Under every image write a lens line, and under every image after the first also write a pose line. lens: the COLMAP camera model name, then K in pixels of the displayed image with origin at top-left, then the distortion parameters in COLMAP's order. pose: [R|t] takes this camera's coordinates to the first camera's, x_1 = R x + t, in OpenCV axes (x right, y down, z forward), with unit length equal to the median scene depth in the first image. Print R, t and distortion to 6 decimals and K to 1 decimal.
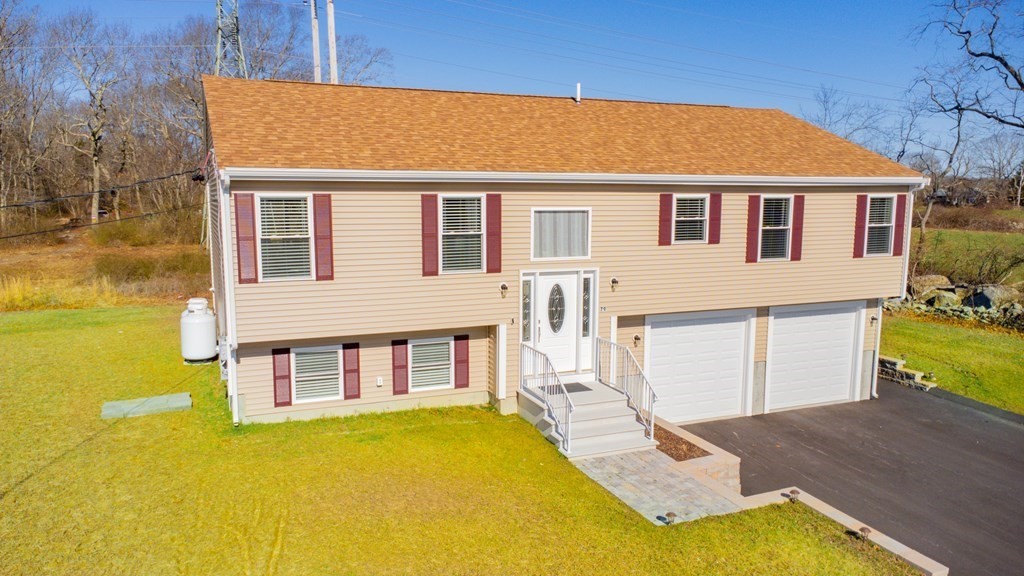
lens RADIAL K [[742.9, 0, 515.5], [0, 742.9, 289.7], [0, 0, 1]] dist [0.056573, 0.012287]
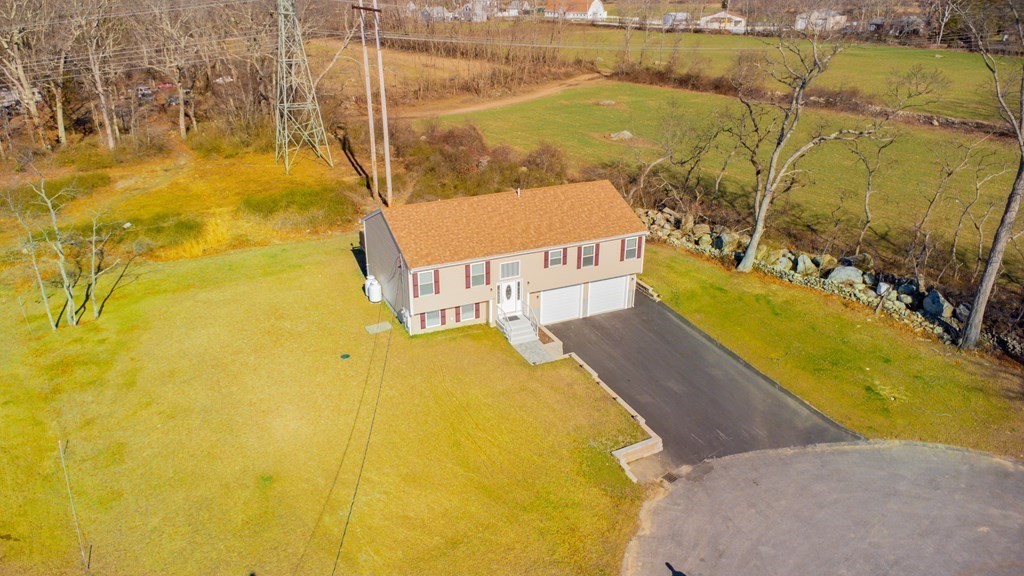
lens RADIAL K [[742.9, 0, 502.3], [0, 742.9, 282.0], [0, 0, 1]] dist [0.056573, 0.012287]
pose [[0.999804, -0.014164, 0.013817, -0.010407], [0.010069, 0.965297, 0.260961, -0.789495], [-0.017034, -0.260771, 0.965251, -1.857915]]
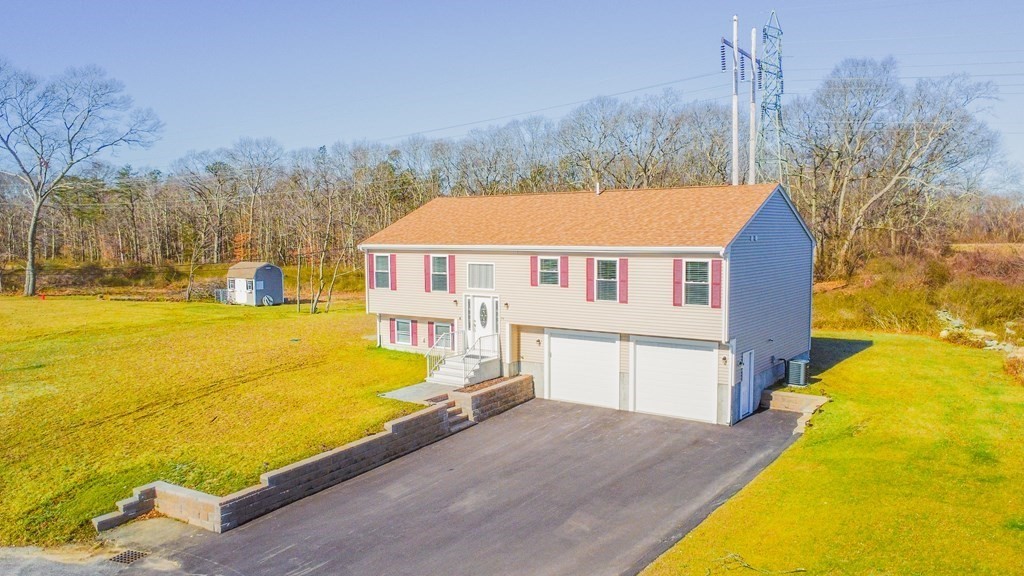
lens RADIAL K [[742.9, 0, 506.2], [0, 742.9, 297.7], [0, 0, 1]] dist [0.056573, 0.012287]
pose [[0.519413, 0.069437, -0.851697, 1.684914], [-0.100288, 0.994759, 0.019939, -0.062904], [0.848618, 0.075058, 0.523654, 0.055825]]
